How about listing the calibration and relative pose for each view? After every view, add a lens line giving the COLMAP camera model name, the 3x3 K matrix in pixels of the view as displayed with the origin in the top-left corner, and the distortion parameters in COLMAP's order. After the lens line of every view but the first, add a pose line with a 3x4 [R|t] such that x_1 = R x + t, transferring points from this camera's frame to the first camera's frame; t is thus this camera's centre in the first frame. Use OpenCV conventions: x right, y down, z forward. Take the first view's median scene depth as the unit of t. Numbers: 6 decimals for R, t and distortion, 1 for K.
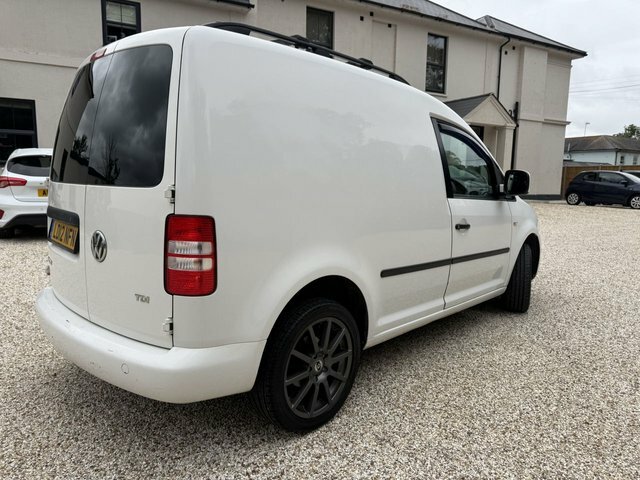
lens RADIAL K [[455.3, 0, 325.4], [0, 455.3, 237.1], [0, 0, 1]] dist [0.025311, -0.029975]
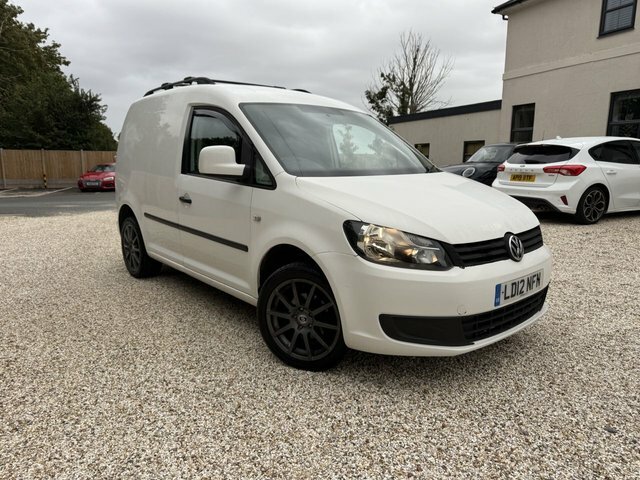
lens RADIAL K [[455.3, 0, 319.1], [0, 455.3, 241.2], [0, 0, 1]] dist [0.025311, -0.029975]
pose [[-0.117509, 0.158522, -0.980338, 1.655843], [-0.136353, 0.975252, 0.174043, -0.197702], [0.983666, 0.154123, -0.092986, 1.726277]]
